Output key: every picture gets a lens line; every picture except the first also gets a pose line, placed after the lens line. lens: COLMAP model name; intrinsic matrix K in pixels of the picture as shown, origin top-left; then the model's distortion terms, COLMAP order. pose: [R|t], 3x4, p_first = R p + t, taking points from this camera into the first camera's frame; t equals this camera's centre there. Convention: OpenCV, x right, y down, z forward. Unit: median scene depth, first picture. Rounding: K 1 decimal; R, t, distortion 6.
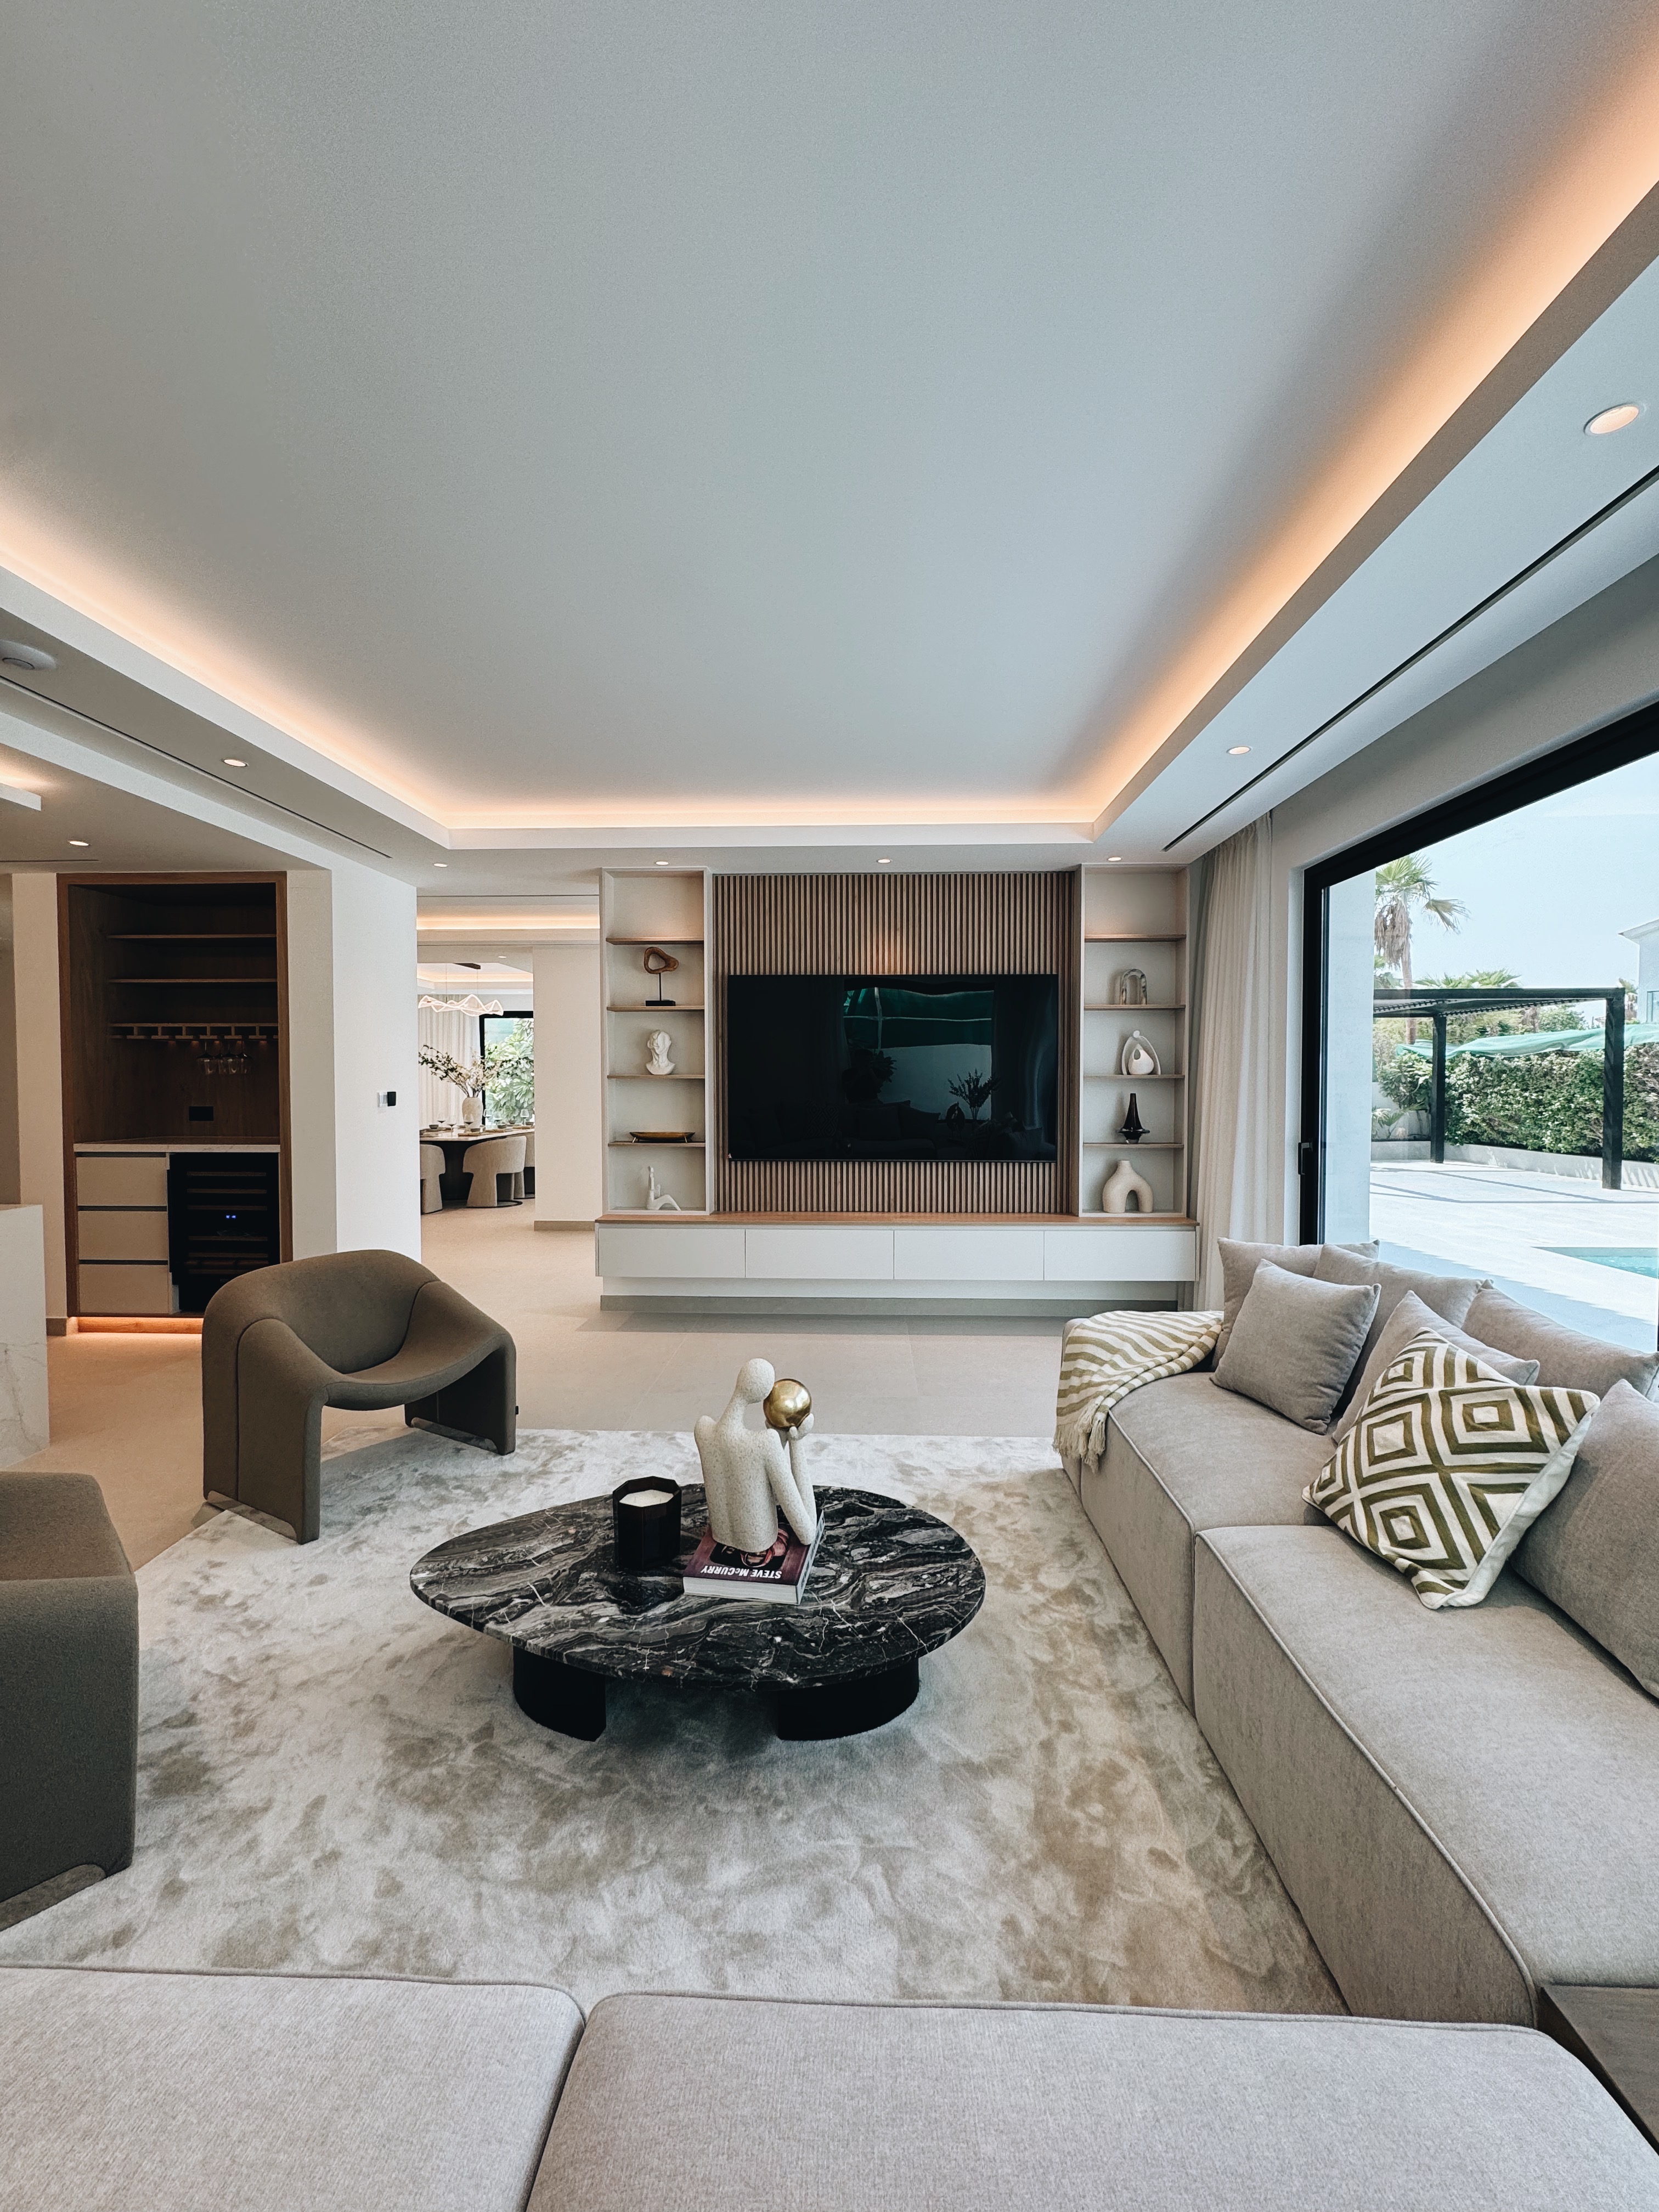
lens RADIAL K [[886.0, 0, 829.5], [0, 886.0, 1106.0], [0, 0, 1]] dist [0.000591, 0.000258]
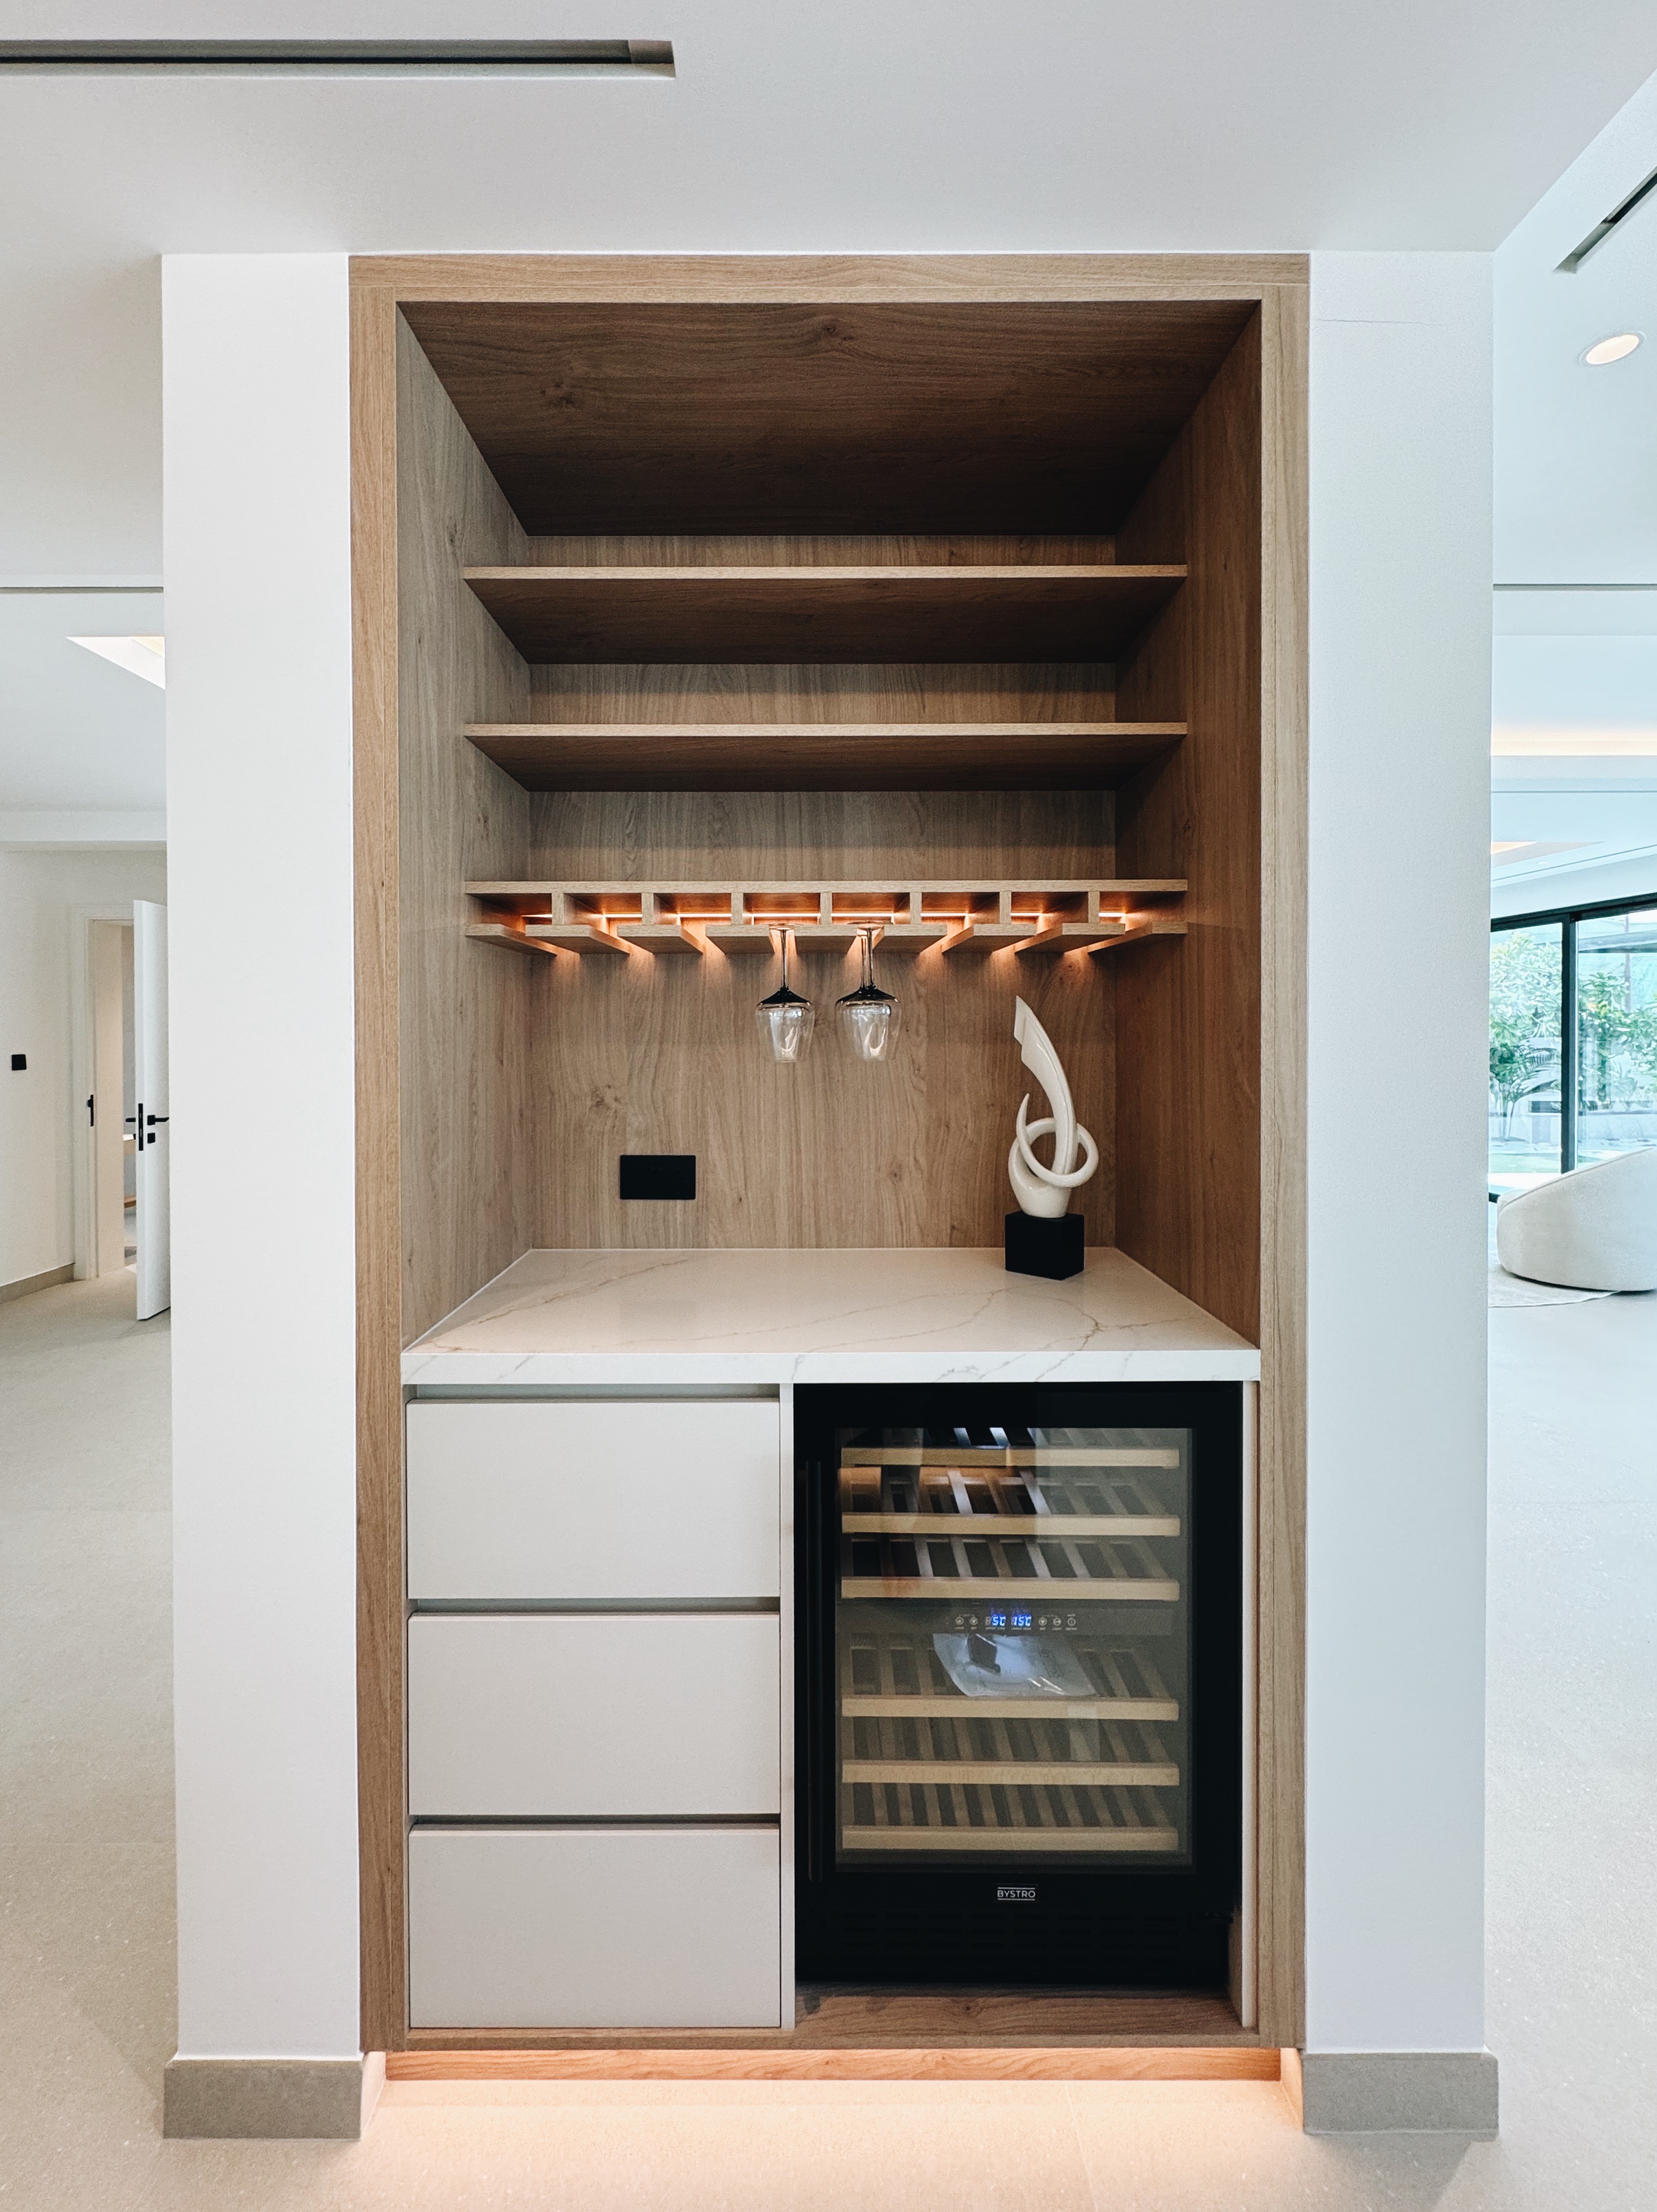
lens RADIAL K [[899.8, 0, 815.3], [0, 899.8, 1053.4], [0, 0, 1]] dist [-0.000024, 0.000072]
pose [[0.999032, -0.002886, 0.043902, -0.759589], [0.003743, 0.999804, -0.019453, -0.035541], [-0.043837, 0.019599, 0.998846, 0.754272]]
